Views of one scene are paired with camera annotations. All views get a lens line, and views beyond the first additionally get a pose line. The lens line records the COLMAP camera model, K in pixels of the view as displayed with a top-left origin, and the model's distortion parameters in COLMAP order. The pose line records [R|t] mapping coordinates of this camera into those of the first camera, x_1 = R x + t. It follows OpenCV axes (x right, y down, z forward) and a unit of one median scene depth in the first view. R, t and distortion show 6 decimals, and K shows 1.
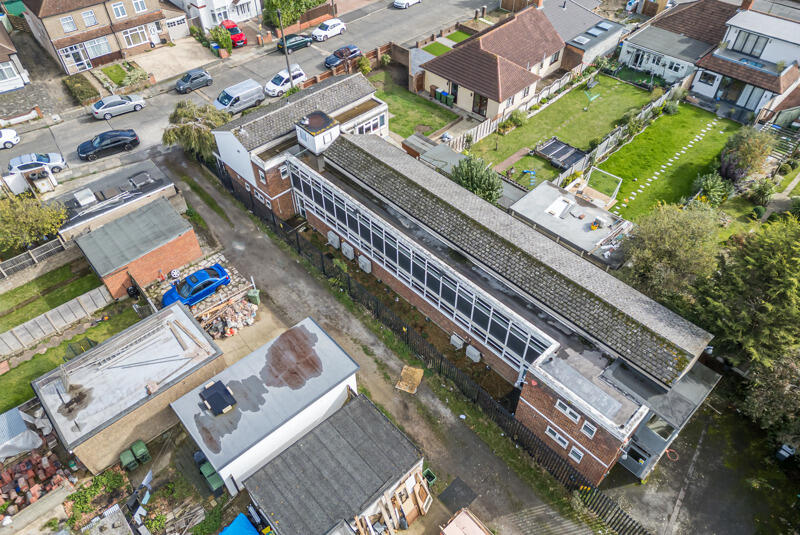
lens RADIAL K [[559.0, 0, 397.8], [0, 559.0, 269.4], [0, 0, 1]] dist [0.070946, -0.069016]
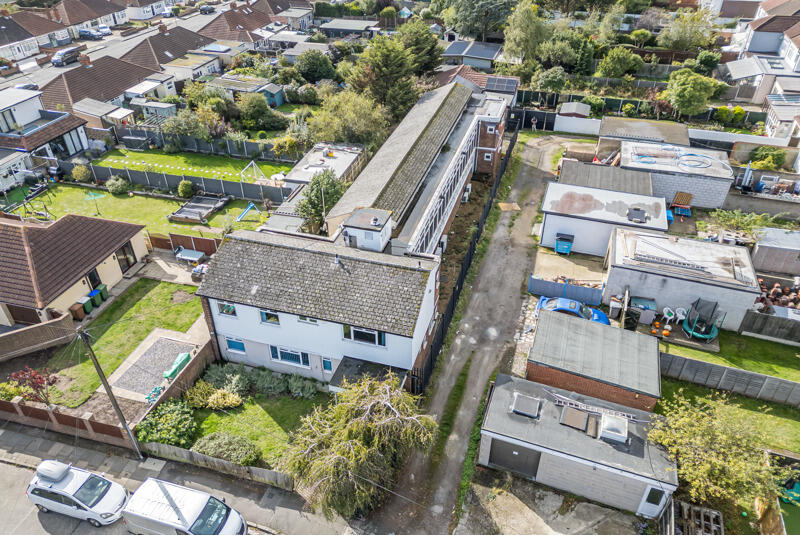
lens RADIAL K [[559.0, 0, 397.8], [0, 559.0, 269.4], [0, 0, 1]] dist [0.070946, -0.069016]
pose [[-0.500450, -0.493089, 0.711627, -0.593388], [0.634358, 0.350533, 0.688997, -0.580880], [-0.589185, 0.796235, 0.137371, 0.689687]]
